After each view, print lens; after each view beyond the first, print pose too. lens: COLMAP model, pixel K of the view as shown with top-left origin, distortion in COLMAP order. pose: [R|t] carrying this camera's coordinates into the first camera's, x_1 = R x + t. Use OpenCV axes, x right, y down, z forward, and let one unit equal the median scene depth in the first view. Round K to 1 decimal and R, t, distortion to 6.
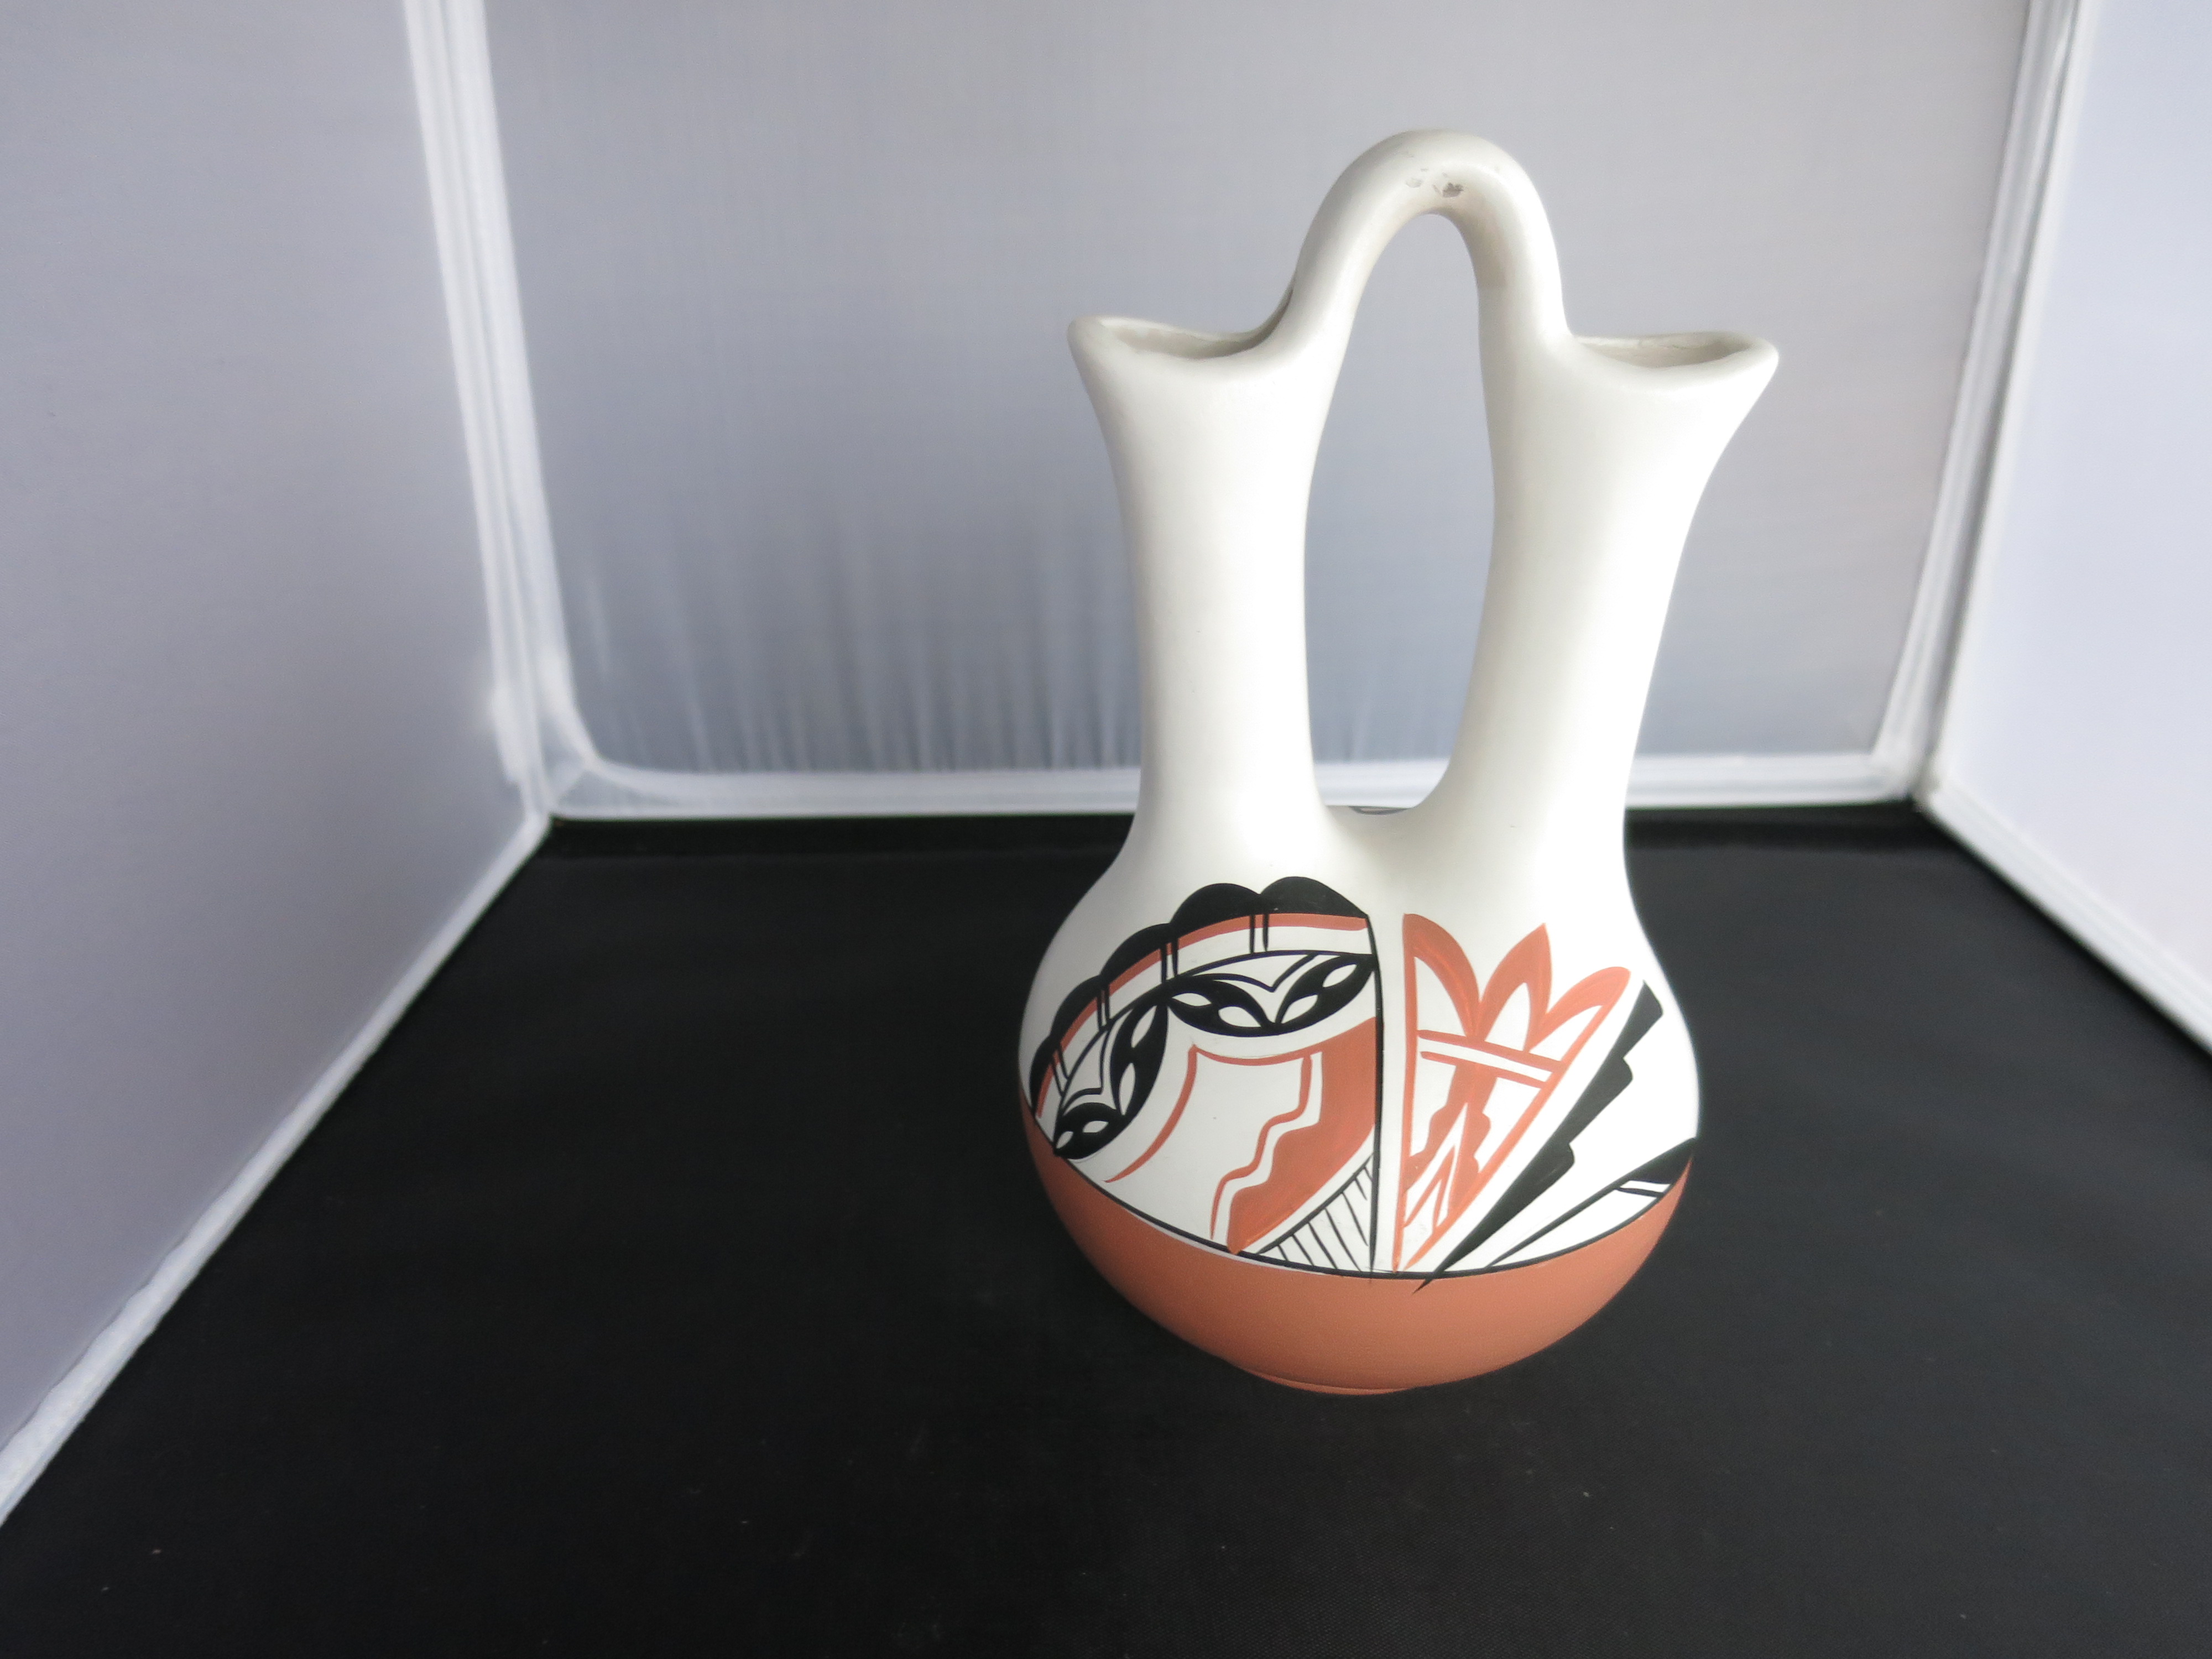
lens RADIAL K [[1558.4, 0, 1106.0], [0, 1558.4, 829.5], [0, 0, 1]] dist [-0.059021, 0.008047]
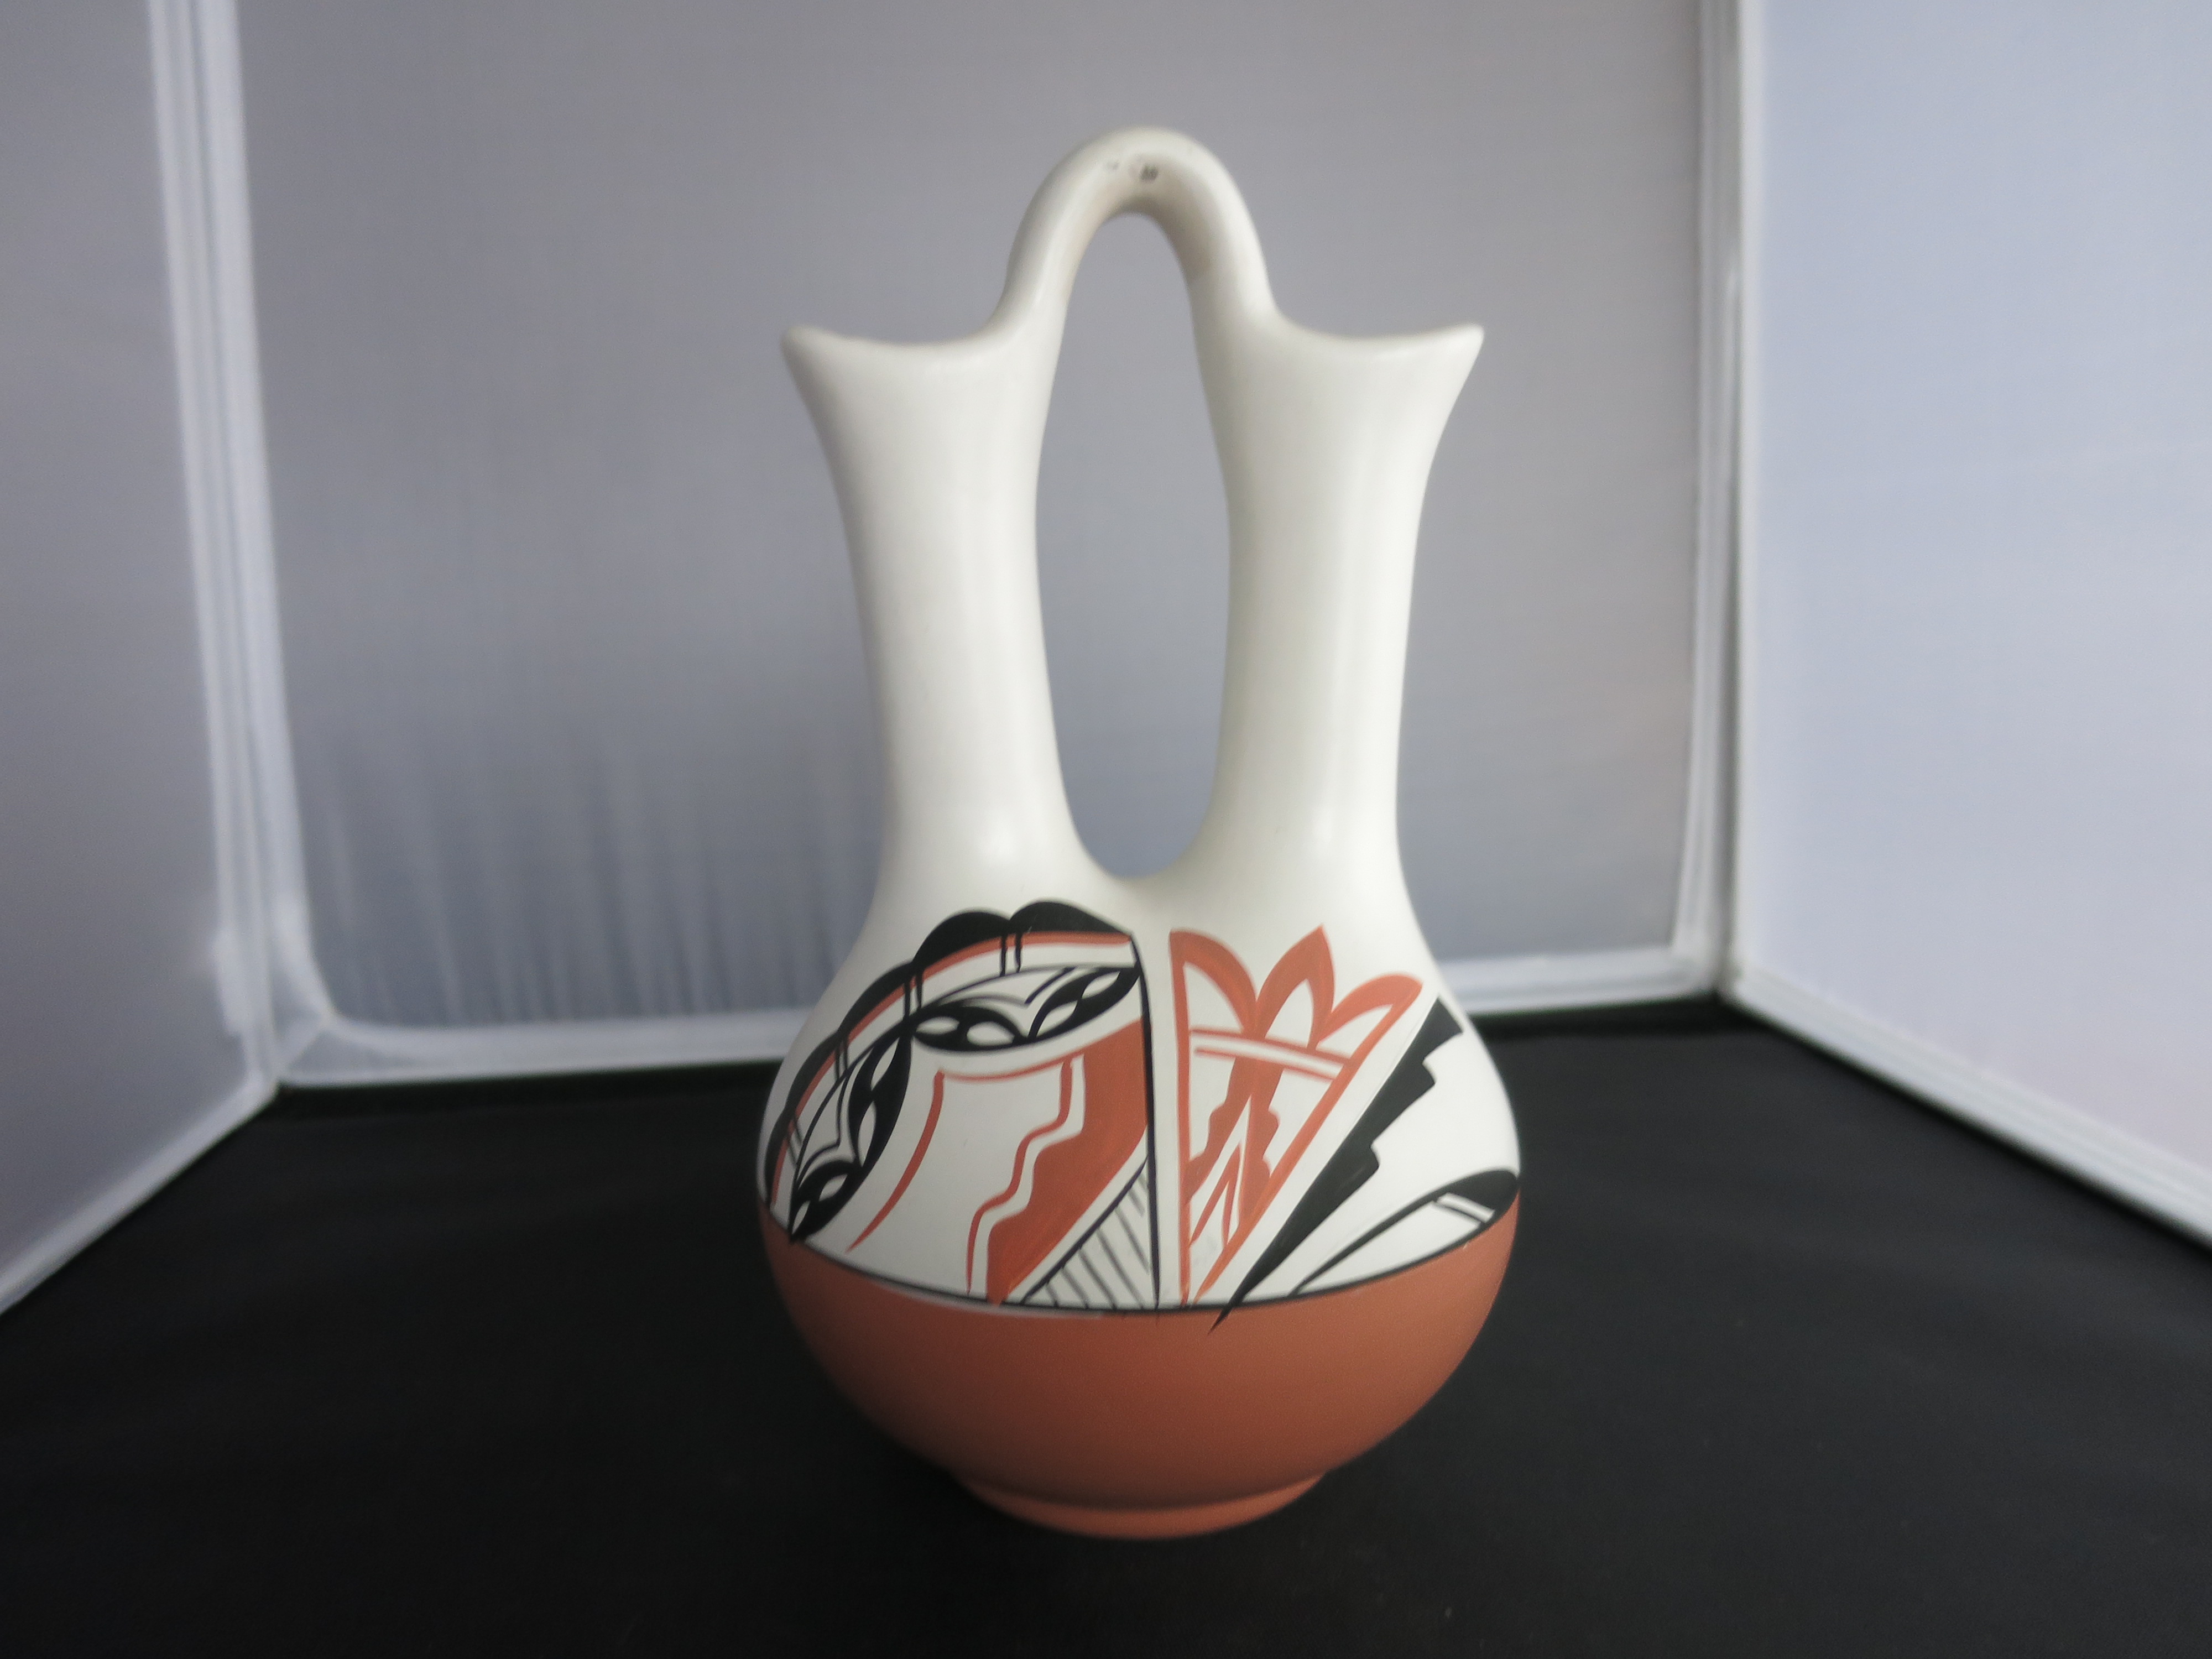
lens RADIAL K [[1558.4, 0, 1106.0], [0, 1558.4, 829.5], [0, 0, 1]] dist [-0.059021, 0.008047]
pose [[0.993010, -0.039892, 0.111085, 0.055632], [0.068167, 0.962156, -0.263836, 0.237686], [-0.096356, 0.269564, 0.958150, 0.113896]]
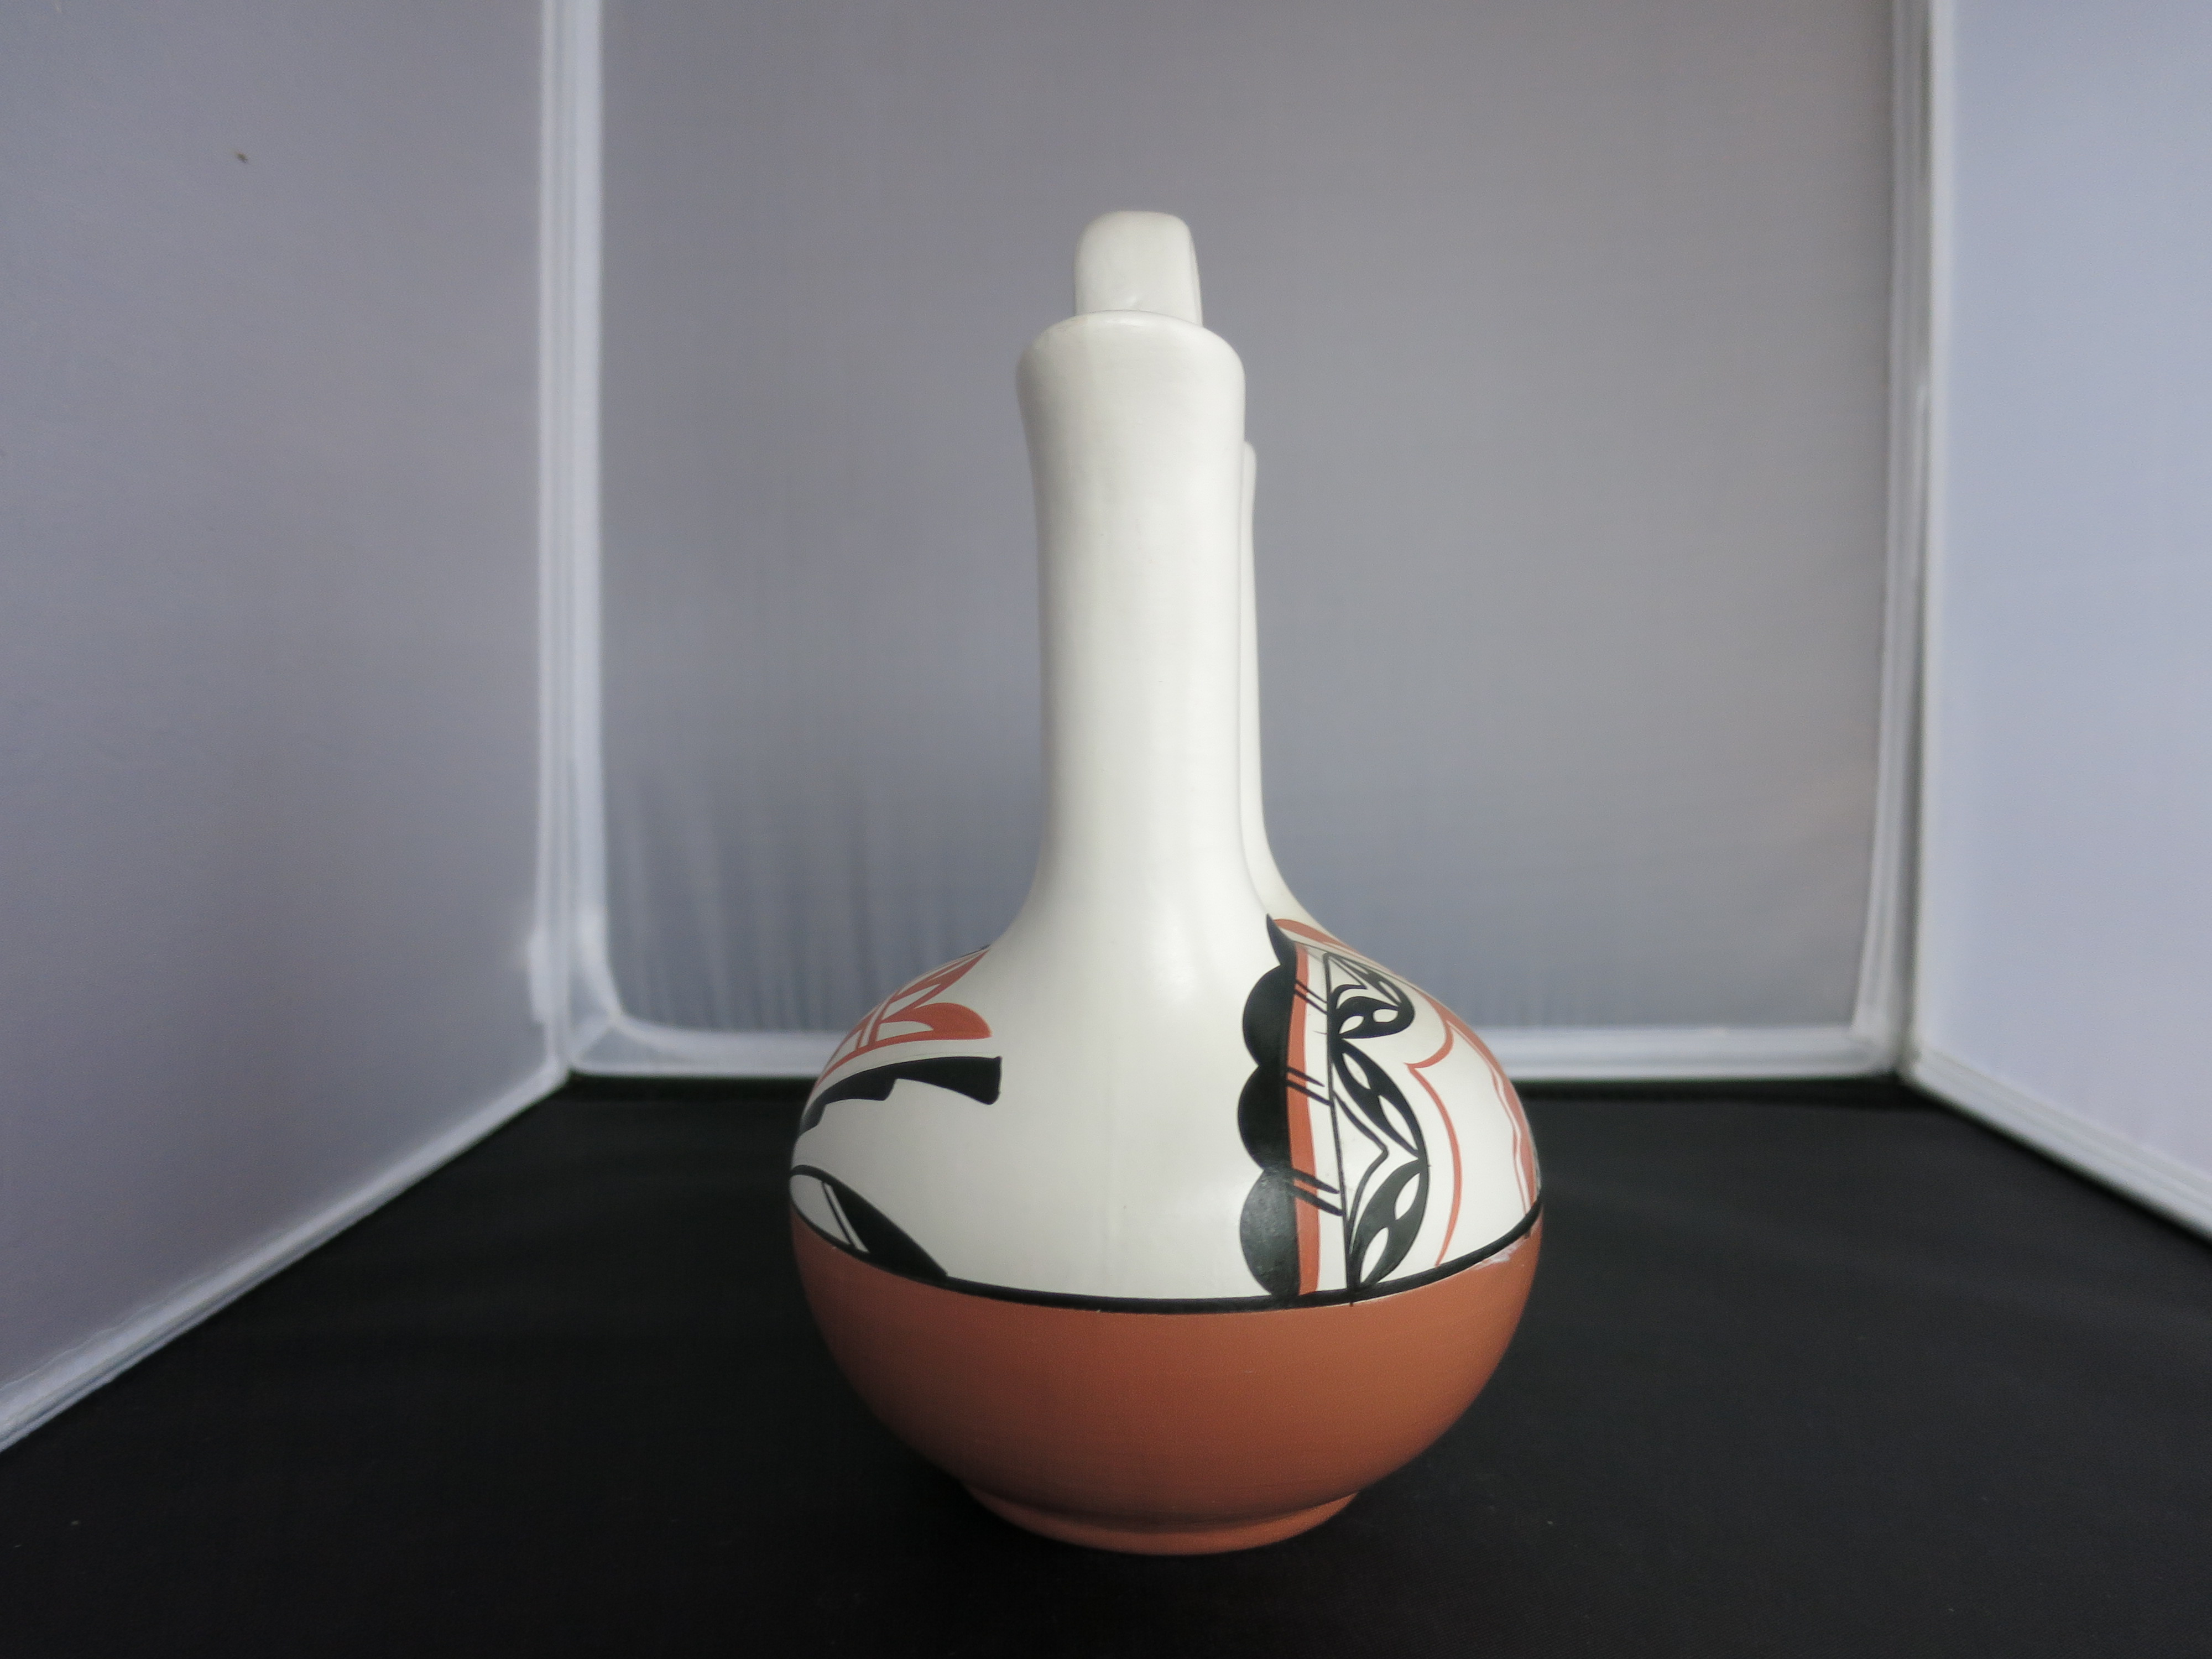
lens RADIAL K [[1558.4, 0, 1106.0], [0, 1558.4, 829.5], [0, 0, 1]] dist [-0.059021, 0.008047]
pose [[0.999488, 0.008267, -0.030912, 0.063715], [-0.017978, 0.944235, -0.328780, 0.352531], [0.026470, 0.329168, 0.943900, -0.053371]]
